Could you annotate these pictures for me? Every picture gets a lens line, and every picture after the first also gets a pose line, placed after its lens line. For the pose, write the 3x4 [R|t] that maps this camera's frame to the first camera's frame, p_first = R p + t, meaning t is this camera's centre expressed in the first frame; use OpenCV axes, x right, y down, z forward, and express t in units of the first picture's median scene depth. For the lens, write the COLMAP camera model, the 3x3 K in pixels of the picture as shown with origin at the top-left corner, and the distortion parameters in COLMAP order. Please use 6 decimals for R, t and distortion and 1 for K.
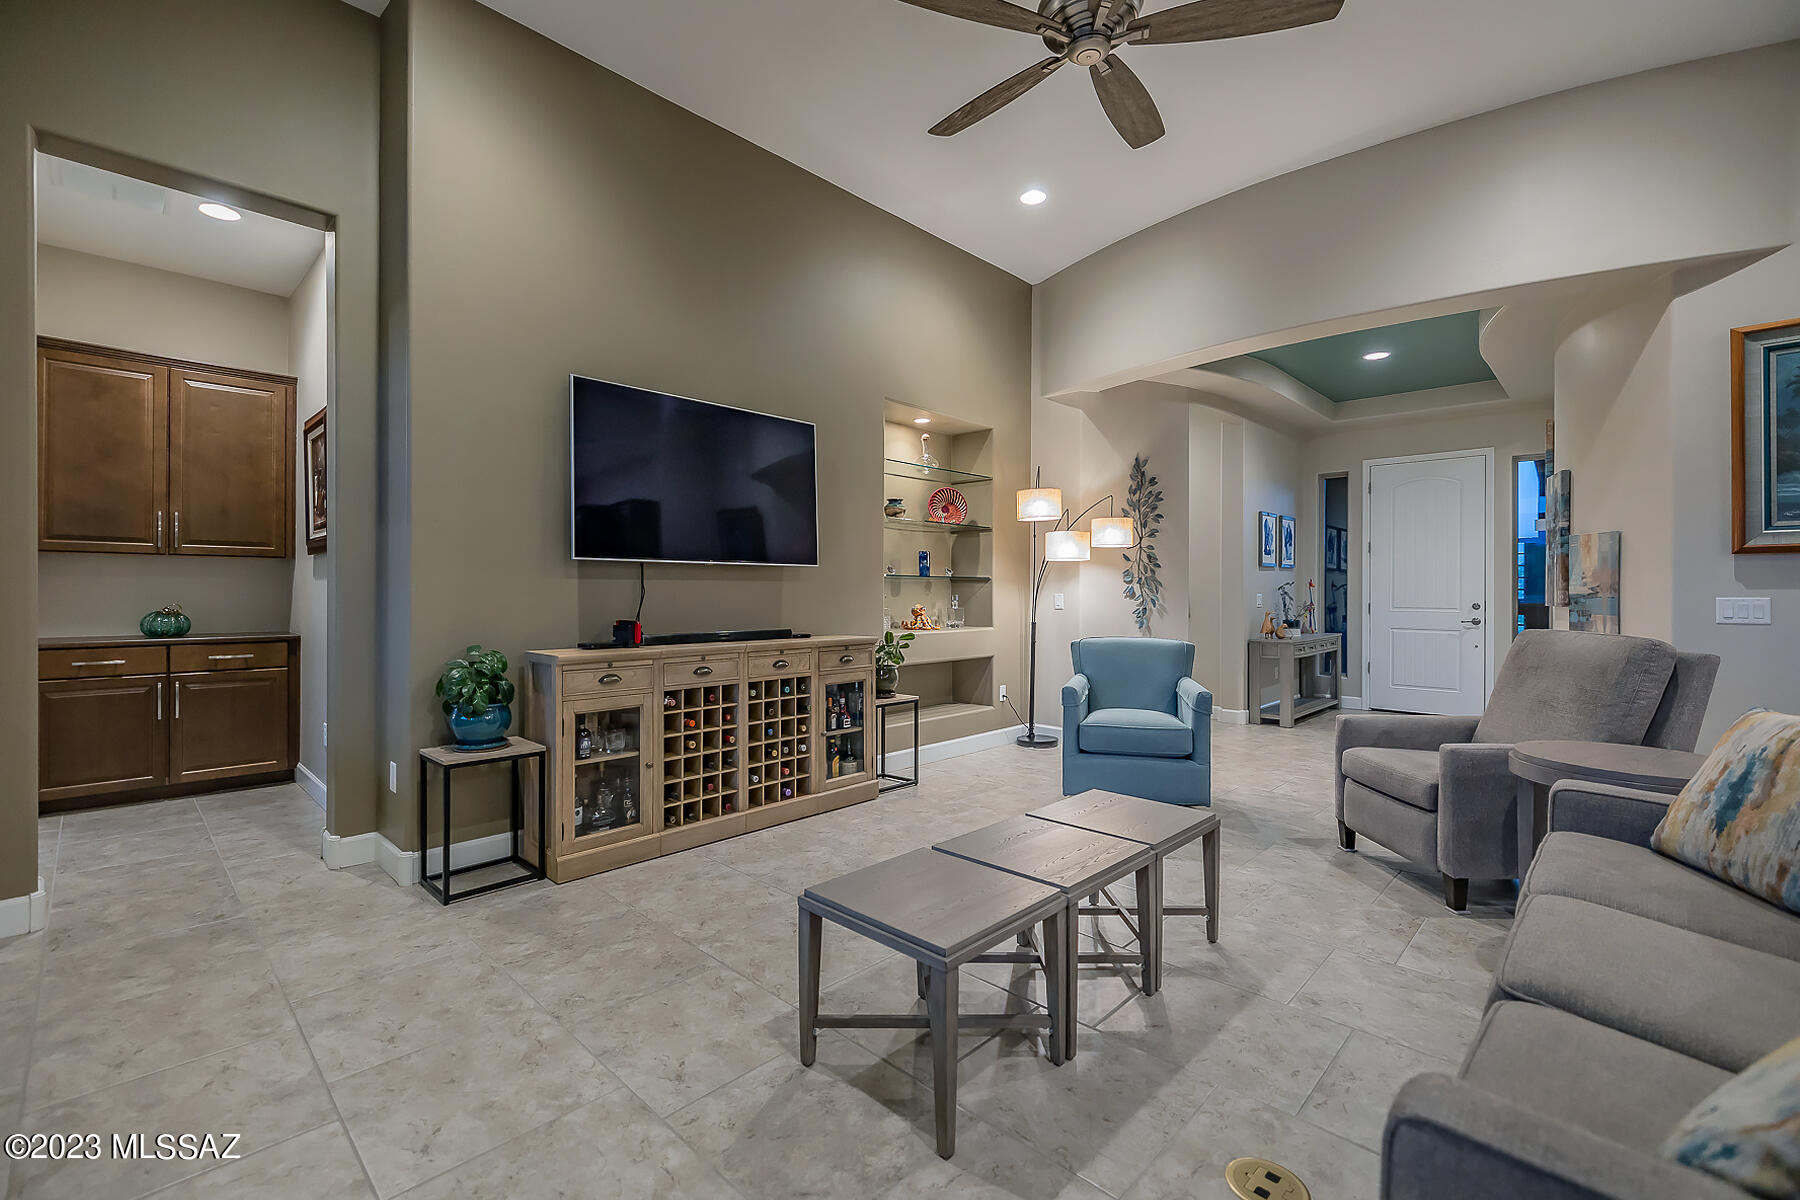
lens RADIAL K [[765.3, 0, 886.7], [0, 765.3, 586.3], [0, 0, 1]] dist [-0.000539, 0.000355]
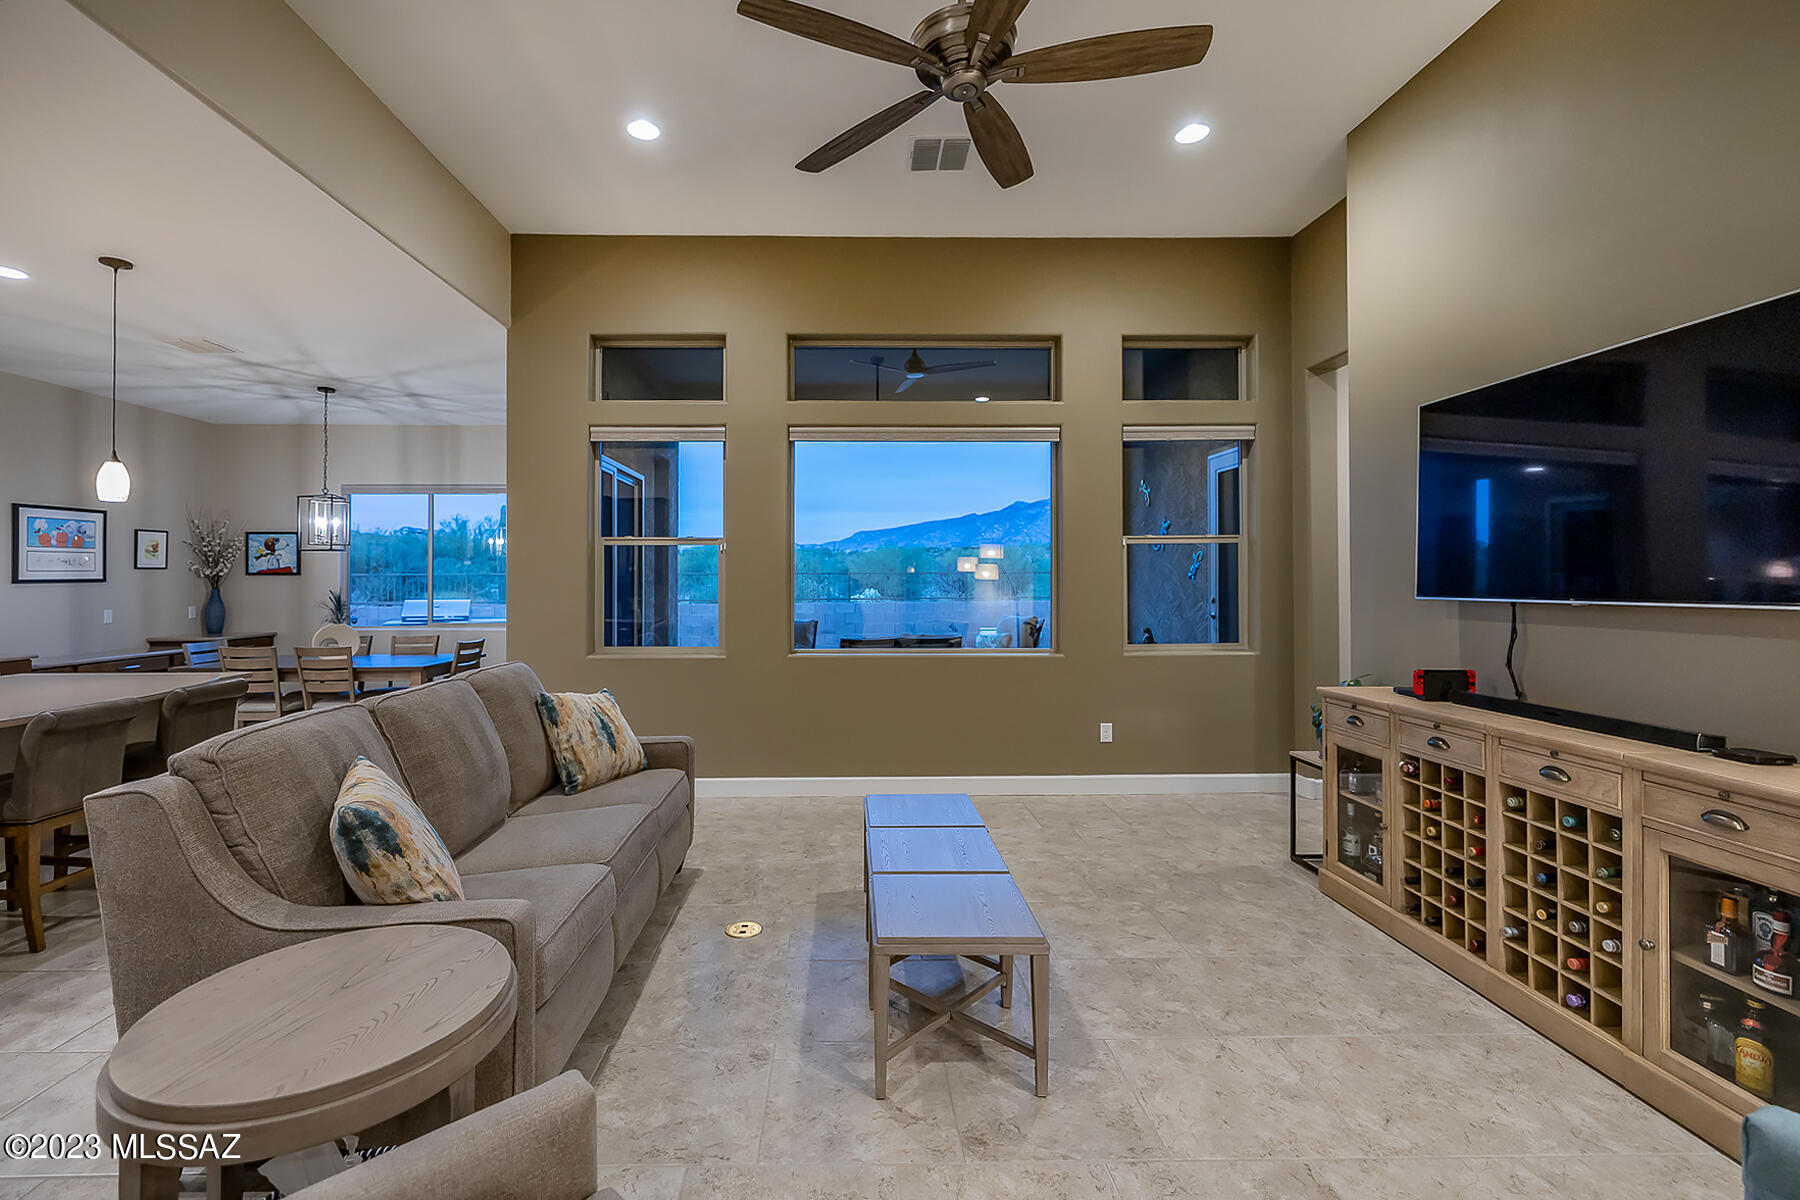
lens RADIAL K [[765.3, 0, 832.1], [0, 765.3, 577.5], [0, 0, 1]] dist [-0.000539, 0.000355]
pose [[-0.721860, -0.004628, -0.692024, 0.689631], [0.005996, 0.999898, -0.012941, -0.048167], [0.692013, -0.013491, -0.721759, 1.048539]]
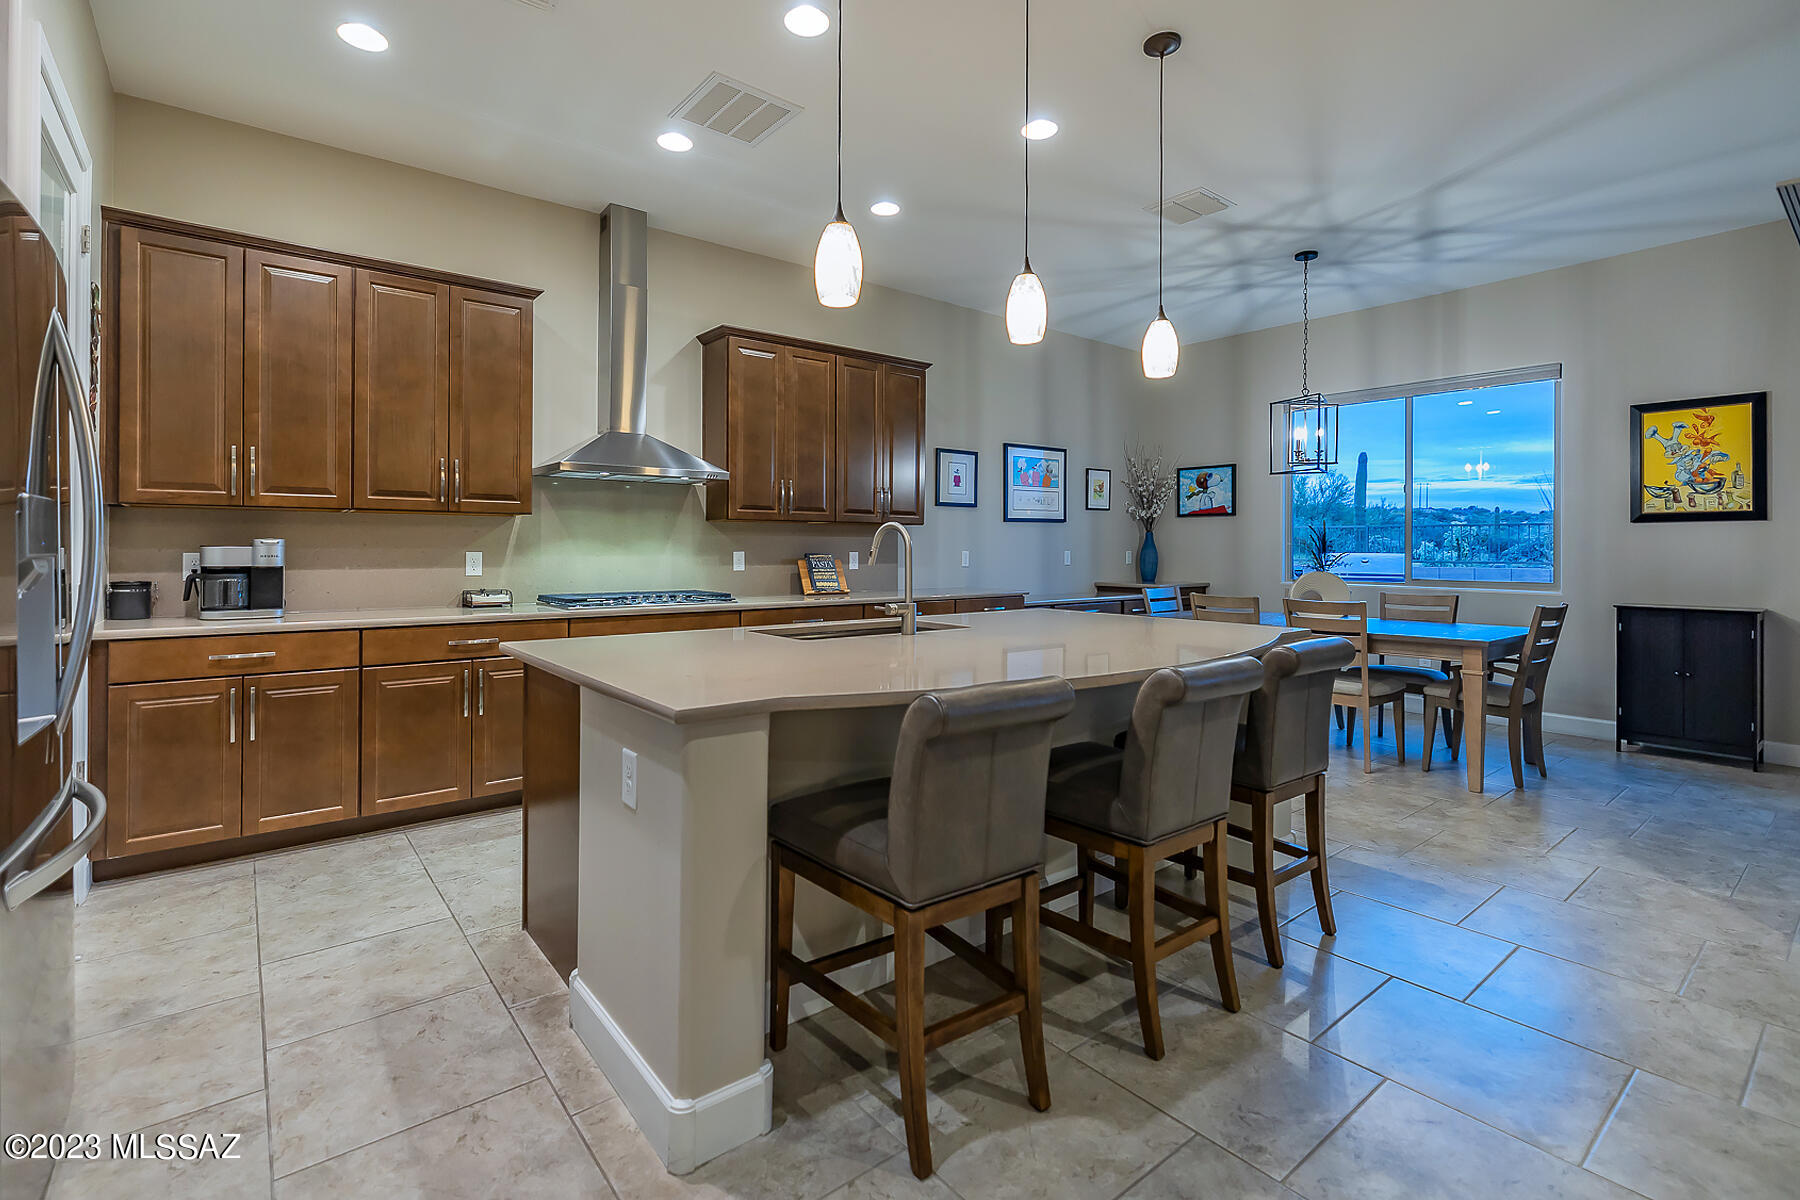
lens RADIAL K [[765.3, 0, 887.1], [0, 765.3, 561.2], [0, 0, 1]] dist [-0.000539, 0.000355]
pose [[-0.989774, -0.010596, 0.142247, 0.827326], [-0.009182, 0.999902, 0.010589, 0.001696], [-0.142345, 0.009175, -0.989775, 0.393045]]
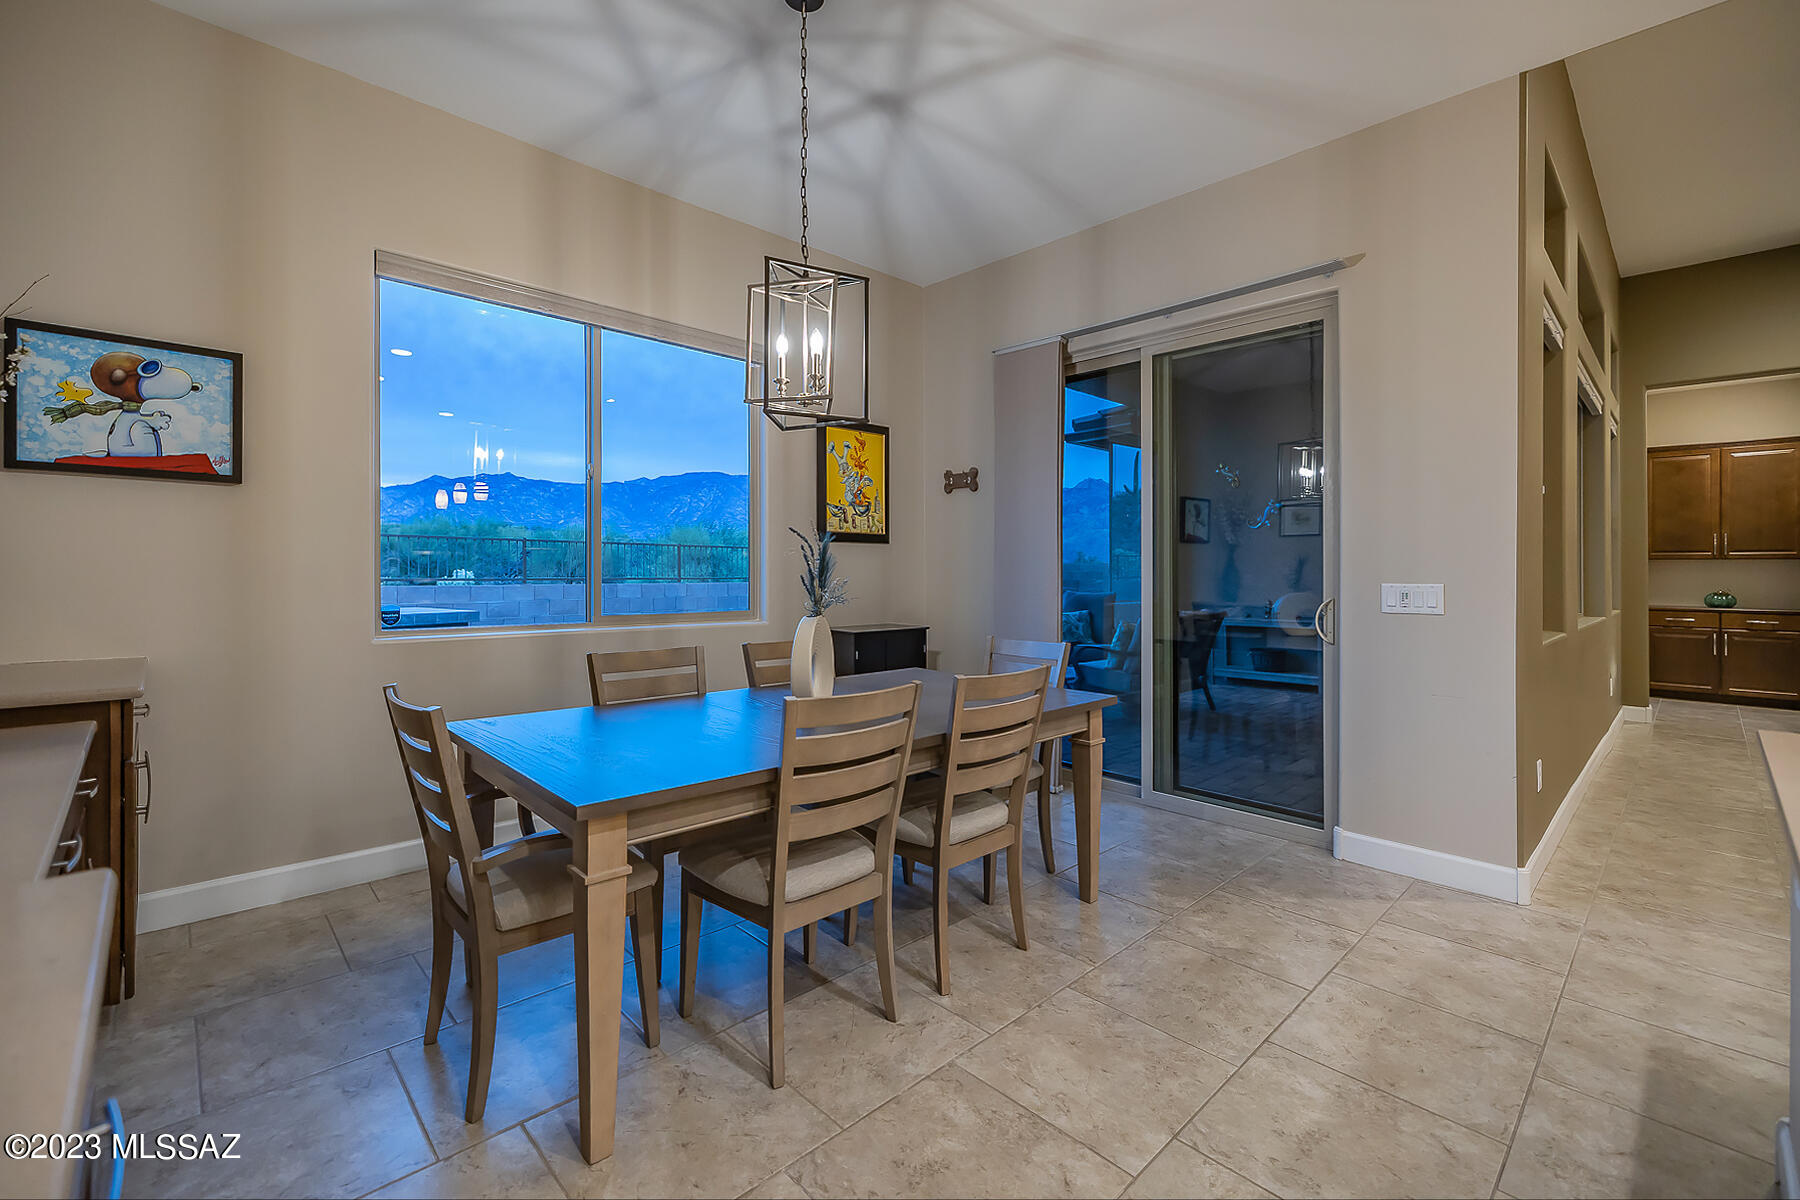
lens RADIAL K [[765.3, 0, 883.1], [0, 765.3, 567.1], [0, 0, 1]] dist [-0.000539, 0.000355]
pose [[-0.051650, -0.005503, -0.998650, 0.957695], [-0.001220, 0.999984, -0.005447, -0.013458], [0.998665, 0.000937, -0.051656, -0.862663]]
